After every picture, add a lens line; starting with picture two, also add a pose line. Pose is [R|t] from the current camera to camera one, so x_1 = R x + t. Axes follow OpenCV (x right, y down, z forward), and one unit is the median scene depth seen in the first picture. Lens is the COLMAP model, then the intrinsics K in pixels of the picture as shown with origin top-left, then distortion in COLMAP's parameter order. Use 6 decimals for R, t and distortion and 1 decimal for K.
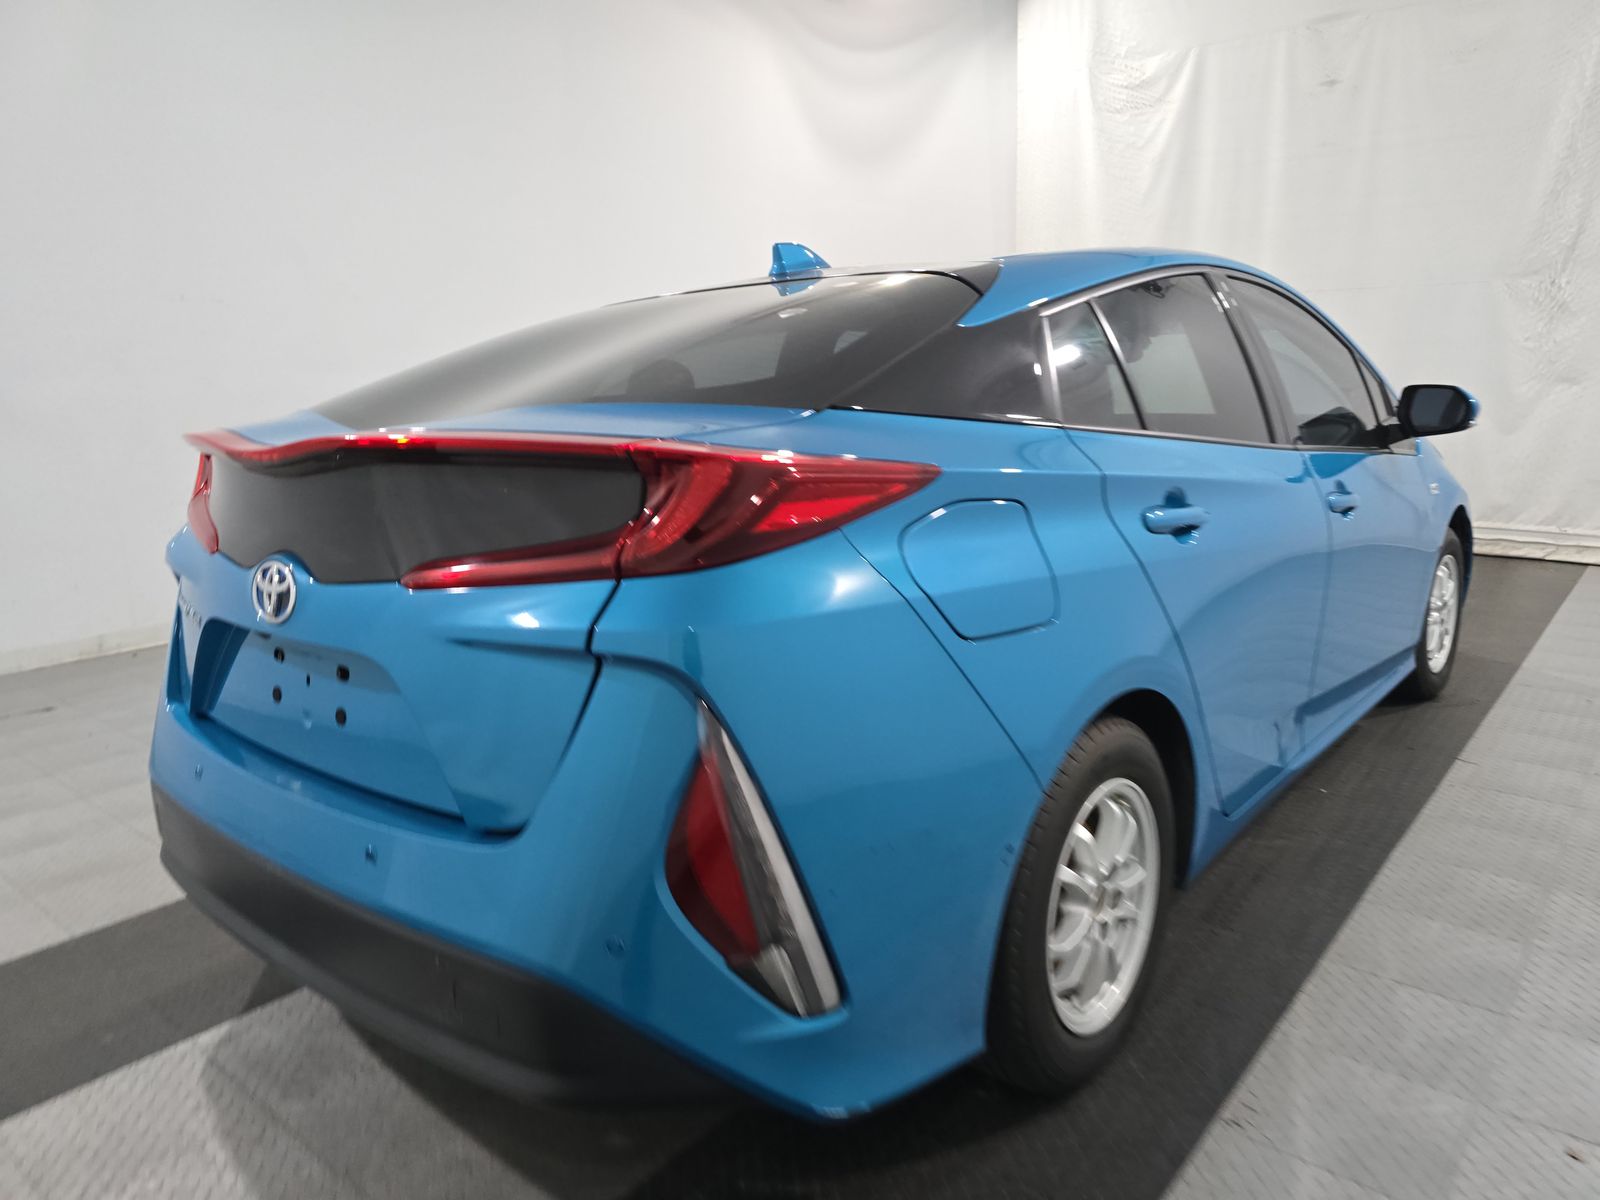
lens RADIAL K [[1075.7, 0, 800.0], [0, 1075.7, 600.0], [0, 0, 1]] dist [0.031881, -0.034865]
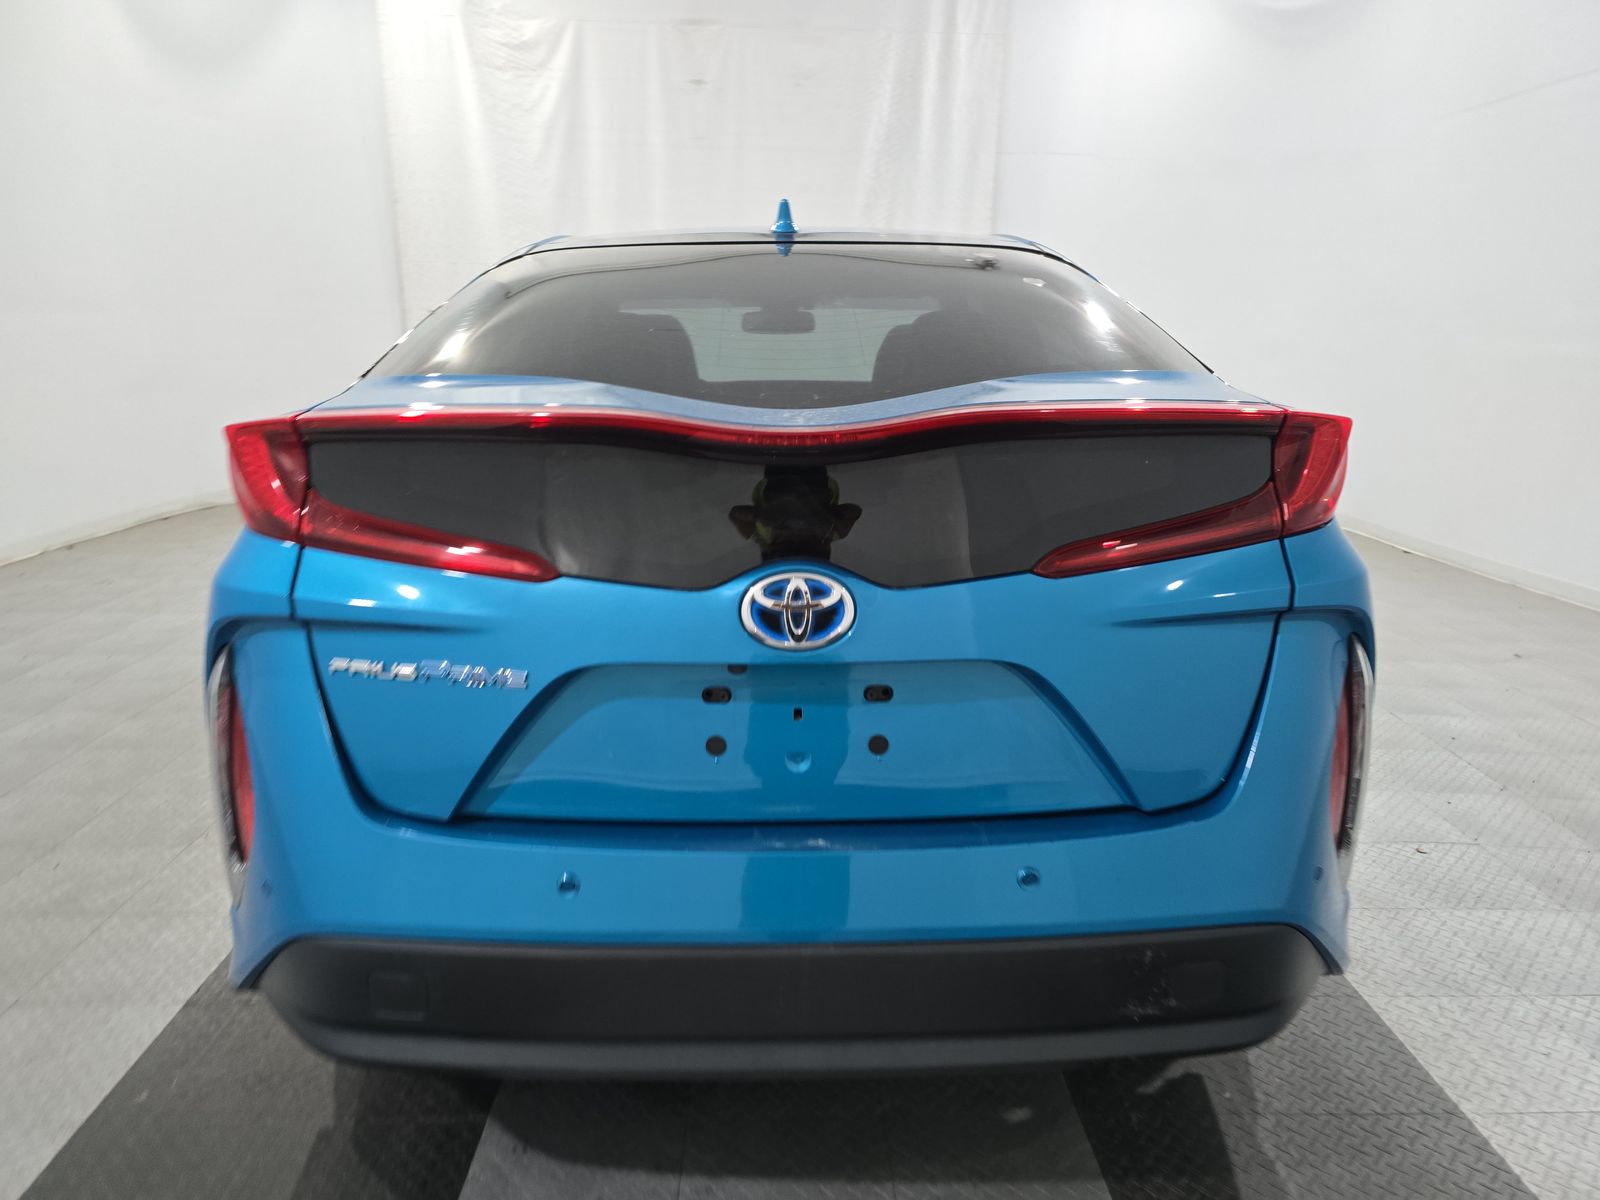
lens RADIAL K [[1075.7, 0, 800.0], [0, 1075.7, 600.0], [0, 0, 1]] dist [0.031881, -0.034865]
pose [[0.745200, -0.129957, 0.654055, -0.214870], [0.108144, 0.991394, 0.073770, -0.015515], [-0.658013, 0.015759, 0.752841, 0.088464]]
